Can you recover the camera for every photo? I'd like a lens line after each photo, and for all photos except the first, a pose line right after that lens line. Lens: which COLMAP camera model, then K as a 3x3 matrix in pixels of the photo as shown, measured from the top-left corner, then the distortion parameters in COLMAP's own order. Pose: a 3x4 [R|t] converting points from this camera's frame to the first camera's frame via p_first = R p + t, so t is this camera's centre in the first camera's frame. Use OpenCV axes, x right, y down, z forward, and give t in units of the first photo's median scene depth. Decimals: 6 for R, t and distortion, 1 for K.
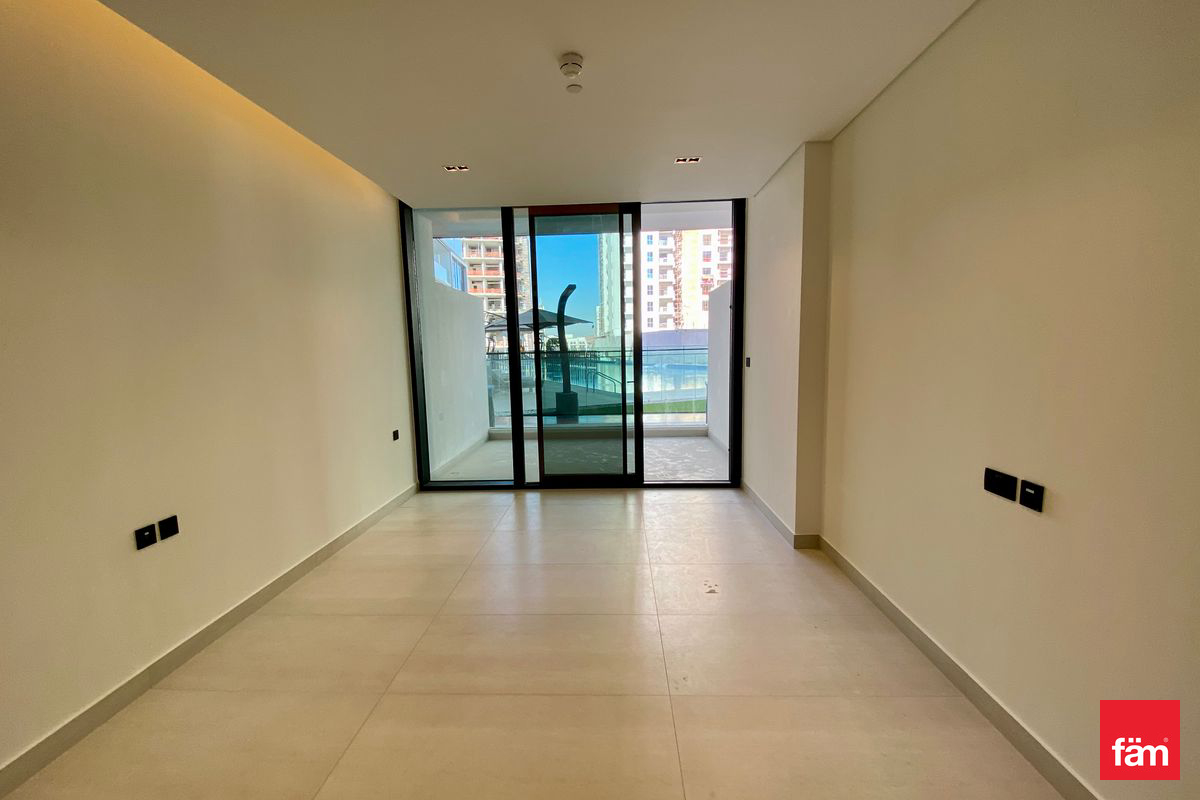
lens RADIAL K [[507.7, 0, 600.0], [0, 507.7, 400.0], [0, 0, 1]] dist [0.155916, -0.000074]
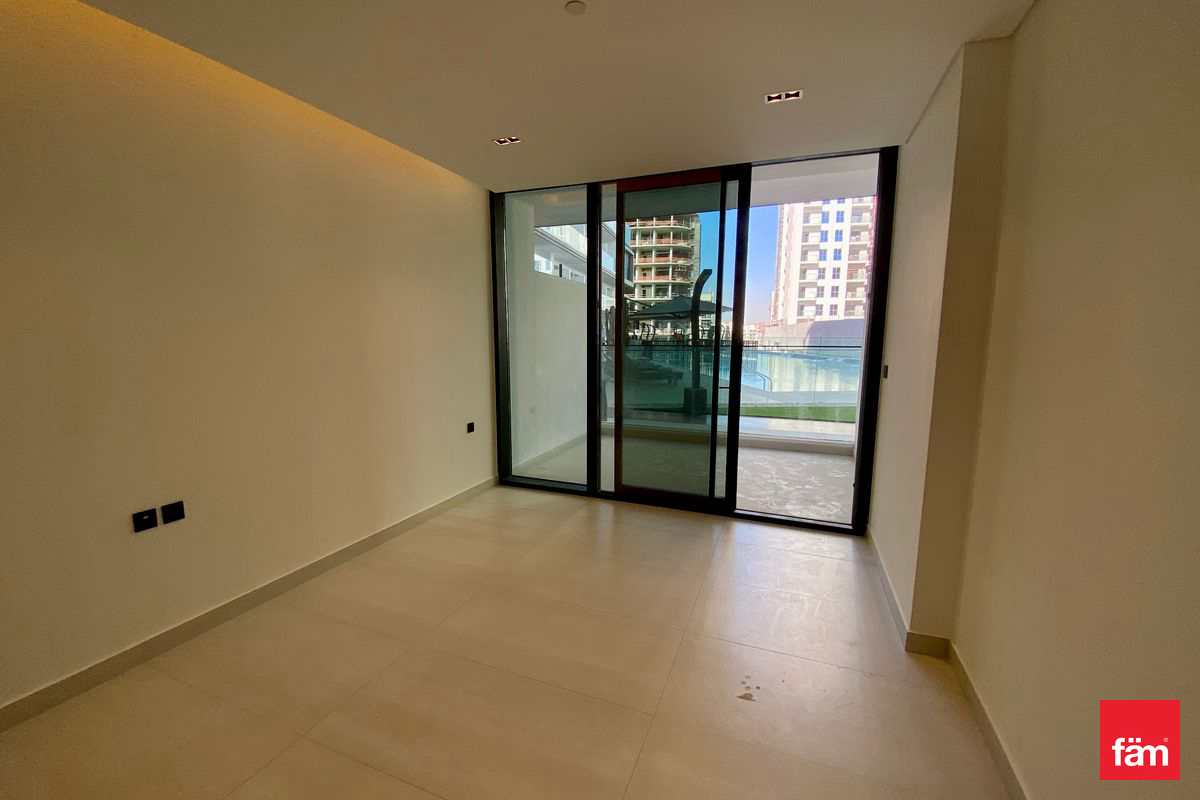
lens RADIAL K [[507.3, 0, 600.0], [0, 507.3, 400.0], [0, 0, 1]] dist [0.066927, -0.010434]
pose [[0.942755, 0.071716, -0.325684, 0.136416], [-0.062792, 0.997309, 0.037846, -0.032660], [0.327522, -0.015229, 0.944721, 0.158472]]
